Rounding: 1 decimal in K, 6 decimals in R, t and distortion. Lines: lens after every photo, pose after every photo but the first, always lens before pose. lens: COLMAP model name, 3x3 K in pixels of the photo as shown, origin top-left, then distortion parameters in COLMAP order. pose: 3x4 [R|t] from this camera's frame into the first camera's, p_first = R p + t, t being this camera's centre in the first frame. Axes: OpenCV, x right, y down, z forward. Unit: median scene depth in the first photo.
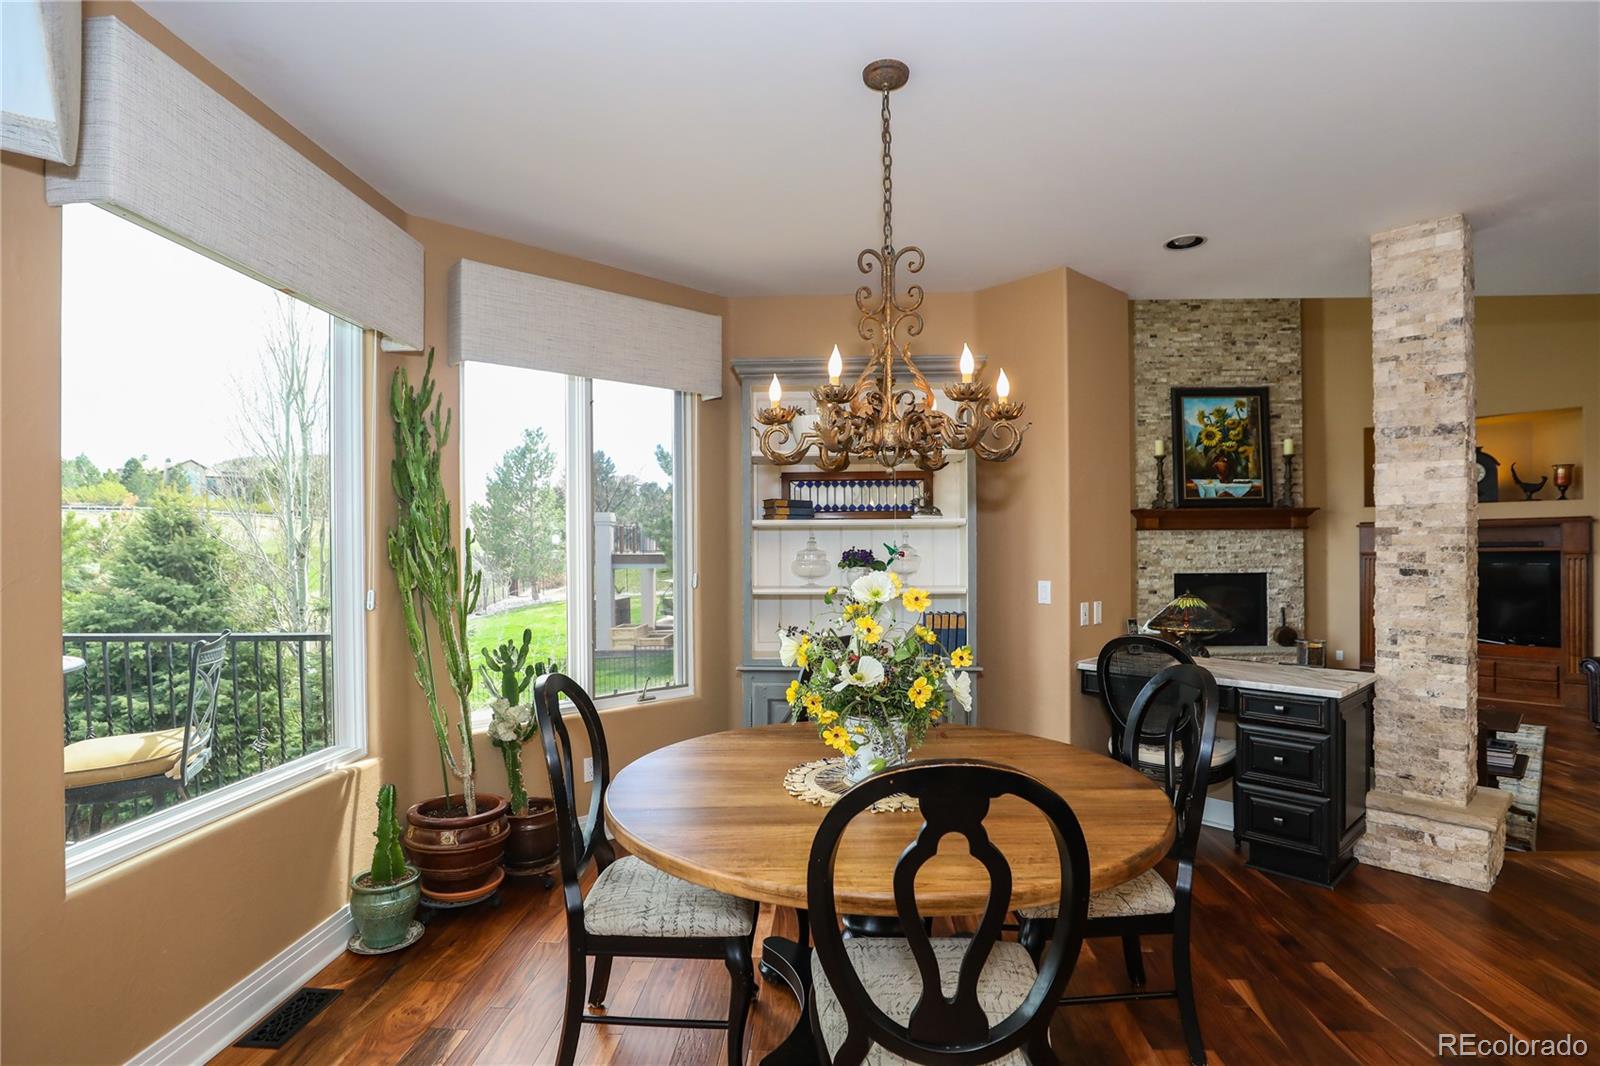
lens RADIAL K [[792.3, 0, 797.1], [0, 792.3, 553.7], [0, 0, 1]] dist [-0.044091, 0.015290]
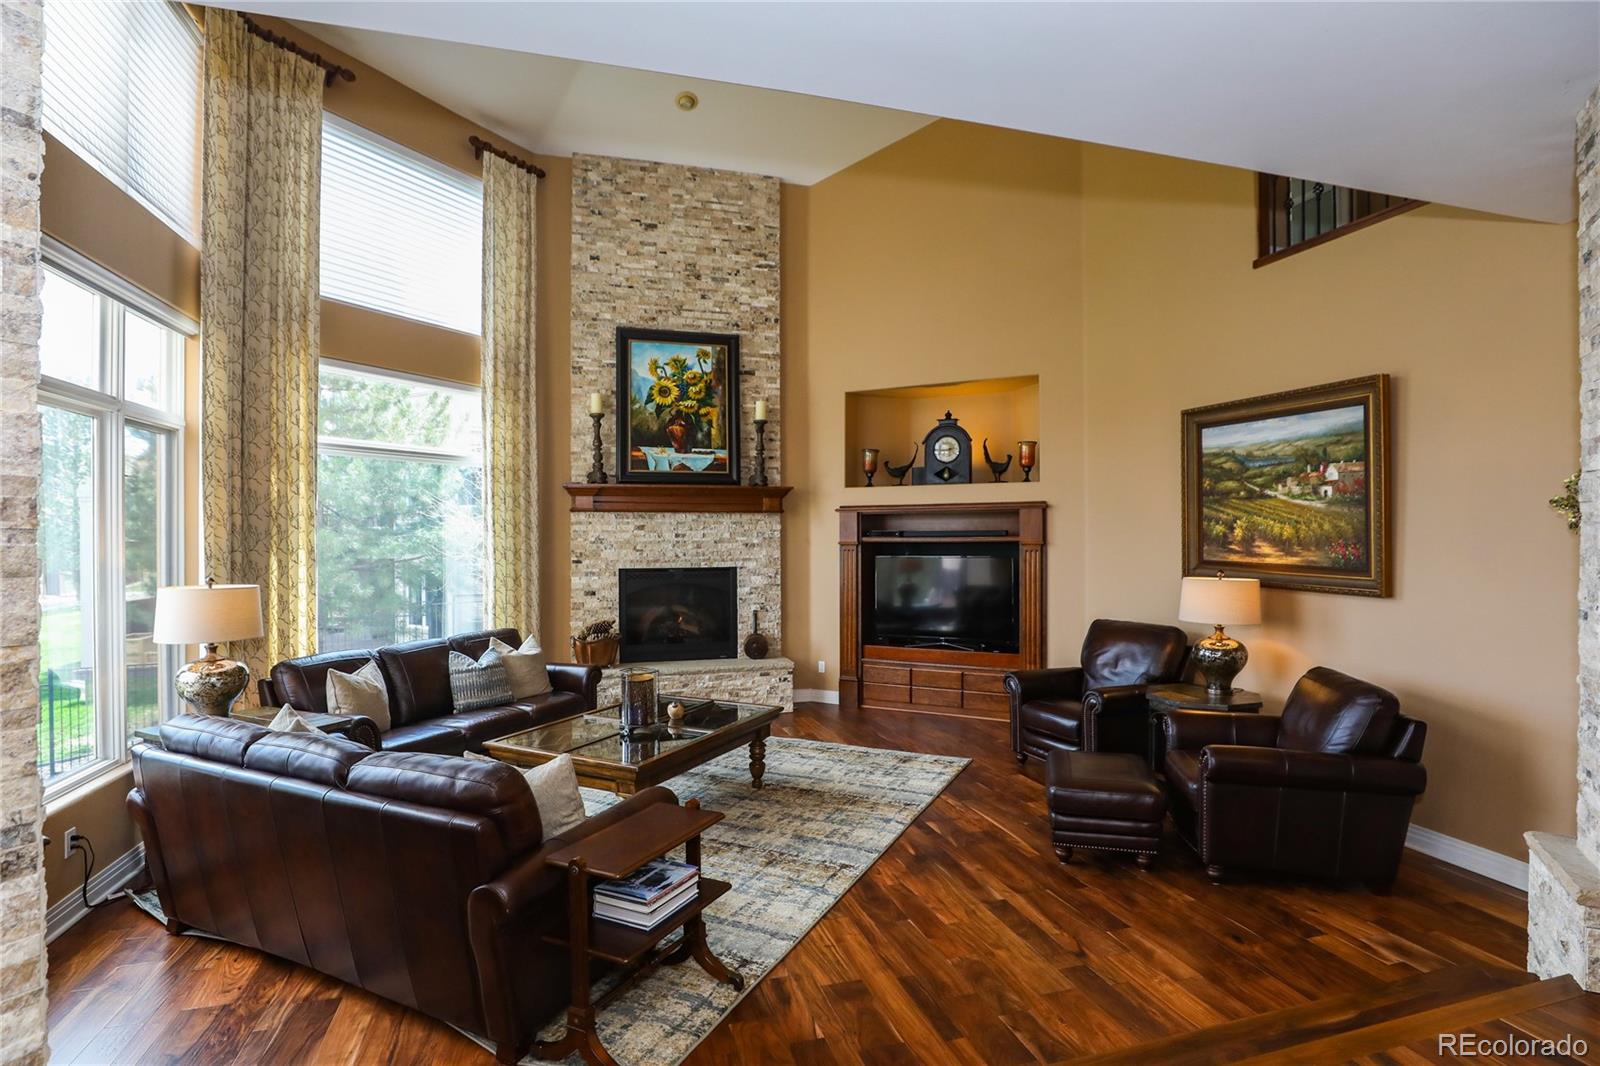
lens RADIAL K [[816.7, 0, 800.0], [0, 816.7, 533.0], [0, 0, 1]] dist [-0.033431, 0.000187]
pose [[0.940998, 0.007153, 0.338338, 0.382705], [-0.004083, 0.999944, -0.009784, -0.002586], [-0.338389, 0.007825, 0.940974, 0.192981]]
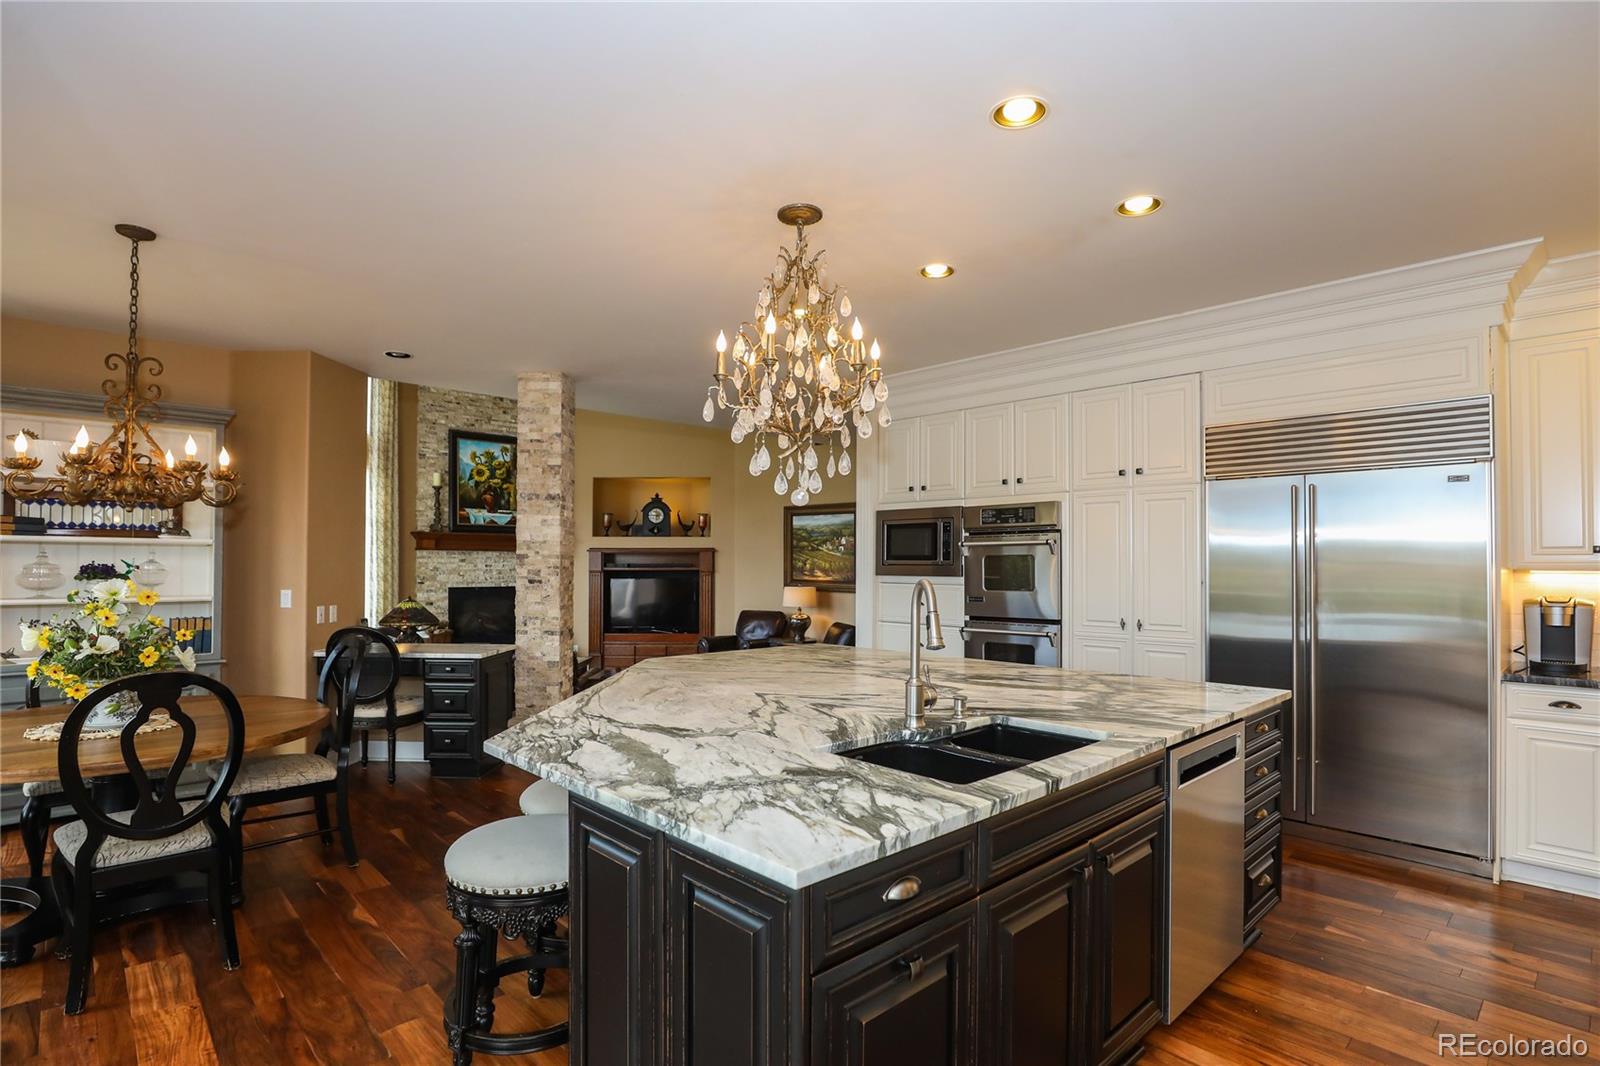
lens RADIAL K [[792.3, 0, 797.1], [0, 792.3, 553.7], [0, 0, 1]] dist [-0.044091, 0.015290]
pose [[0.686863, 0.021092, 0.726481, -0.014833], [-0.004872, 0.999690, -0.024418, 0.000922], [-0.726770, 0.013233, 0.686753, -0.185488]]
